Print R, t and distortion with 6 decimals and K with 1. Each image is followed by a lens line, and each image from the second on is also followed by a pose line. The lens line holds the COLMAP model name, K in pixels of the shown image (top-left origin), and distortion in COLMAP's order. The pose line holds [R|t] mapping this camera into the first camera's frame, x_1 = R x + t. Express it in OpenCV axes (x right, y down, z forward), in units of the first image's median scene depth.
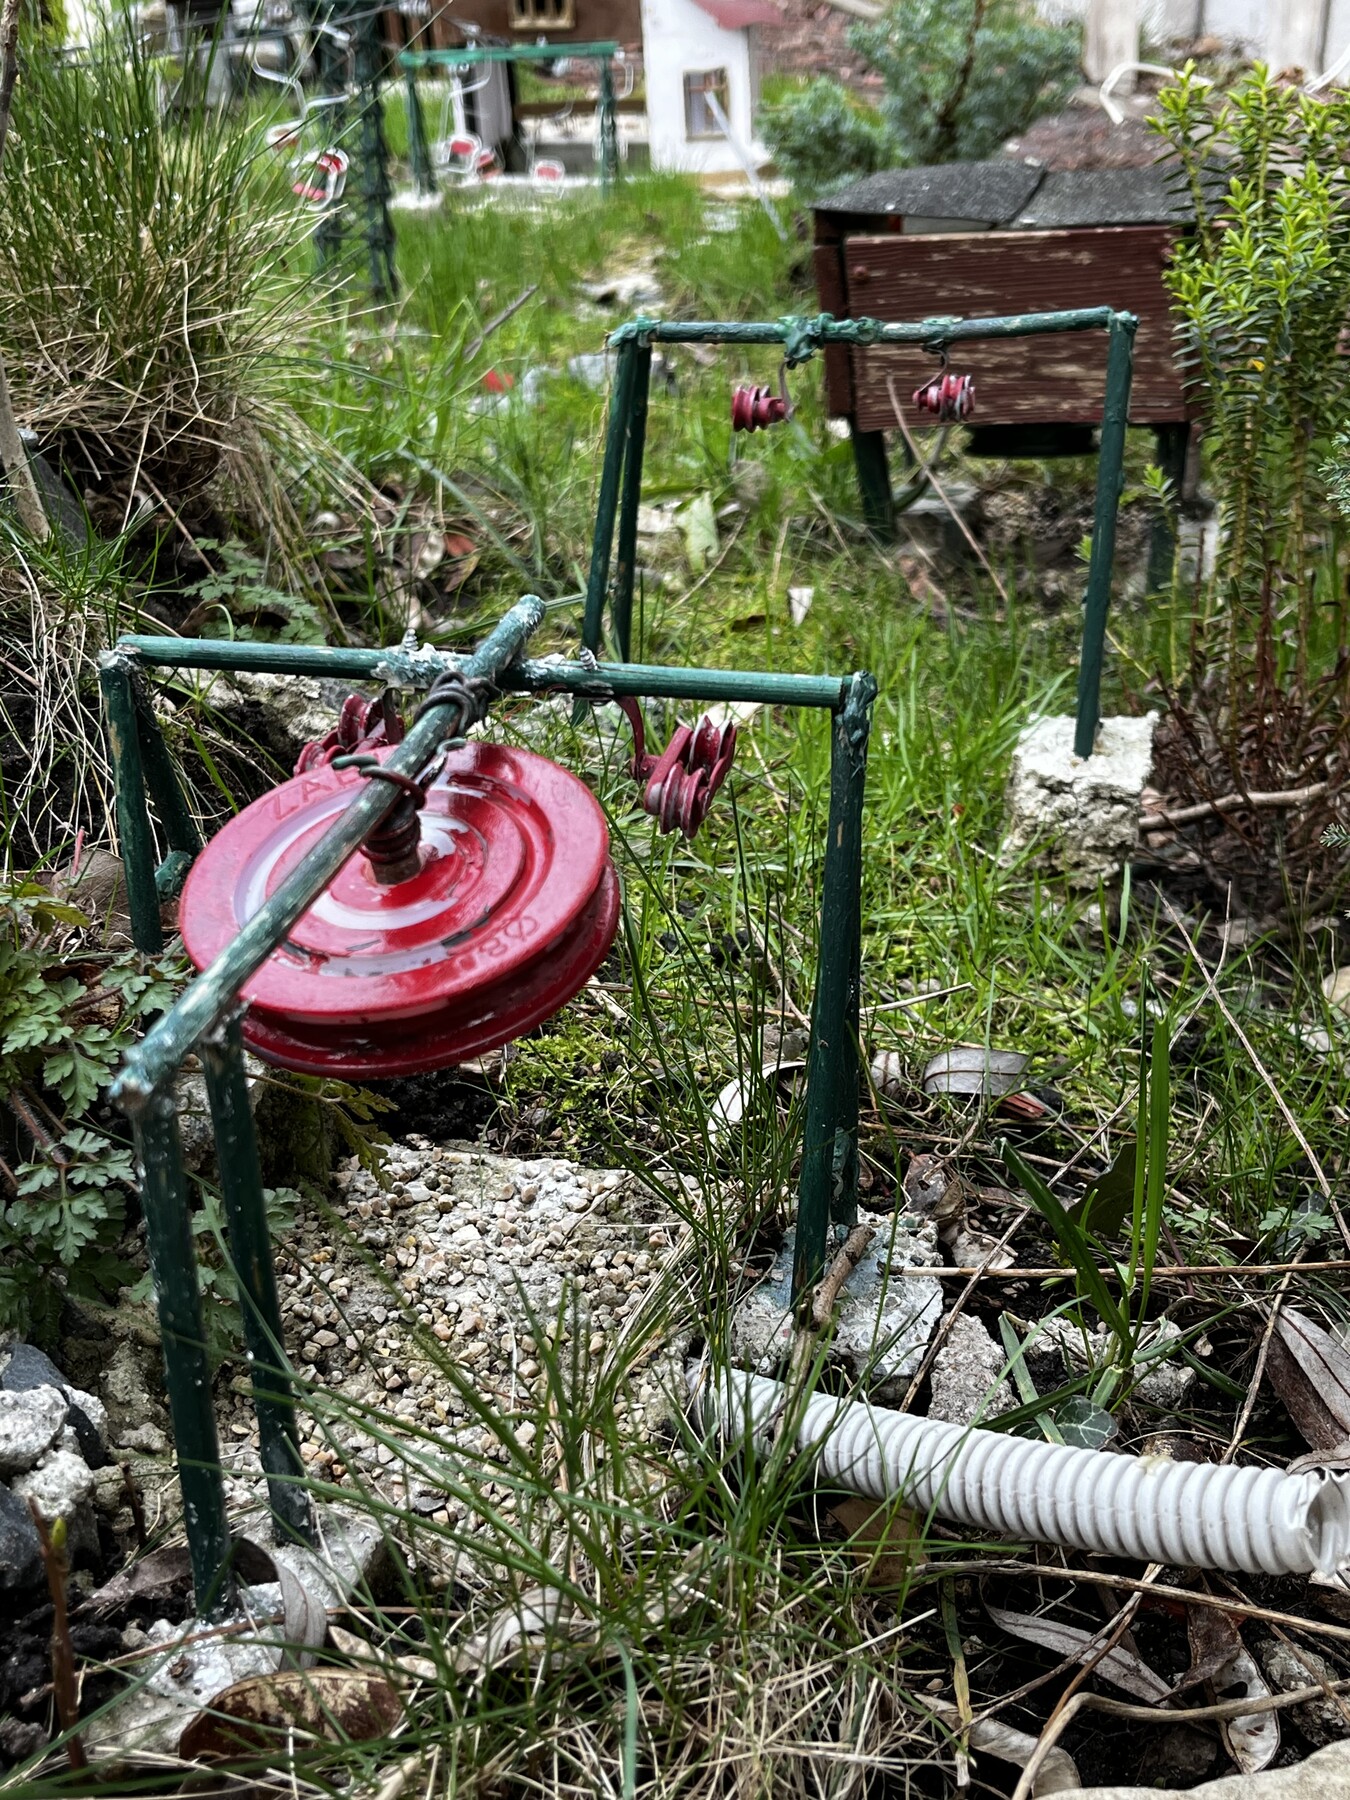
lens RADIAL K [[2092.5, 0, 675.0], [0, 2092.5, 900.0], [0, 0, 1]] dist [0.141224, -0.541603]
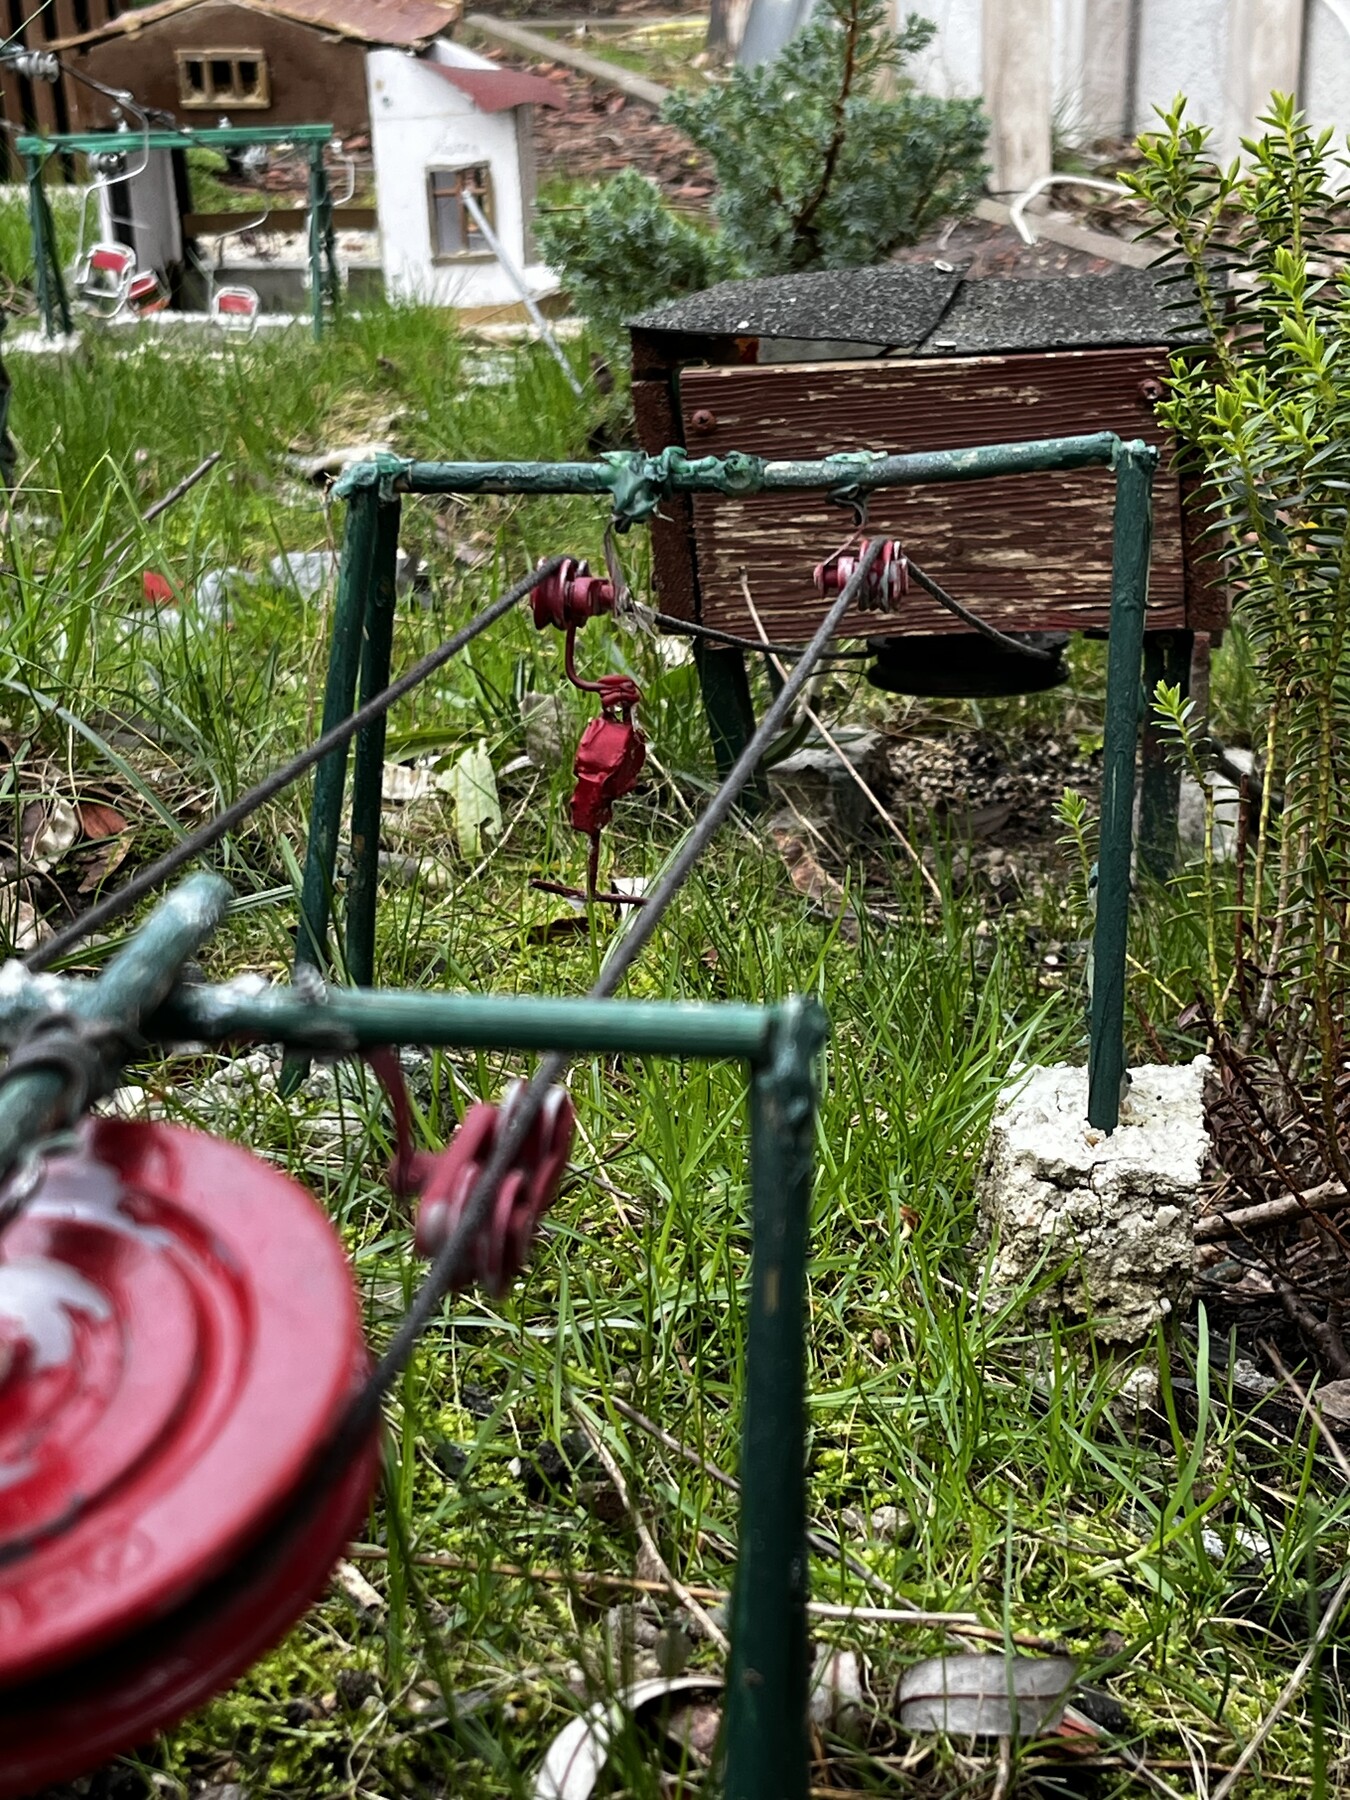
lens RADIAL K [[2724.9, 0, 677.8], [0, 2724.9, 941.8], [0, 0, 1]] dist [0.219196, -0.996423]
pose [[0.995264, -0.018457, 0.095438, -0.009250], [0.030966, 0.990859, -0.131297, -0.019690], [-0.092142, 0.133630, 0.986738, 0.194292]]
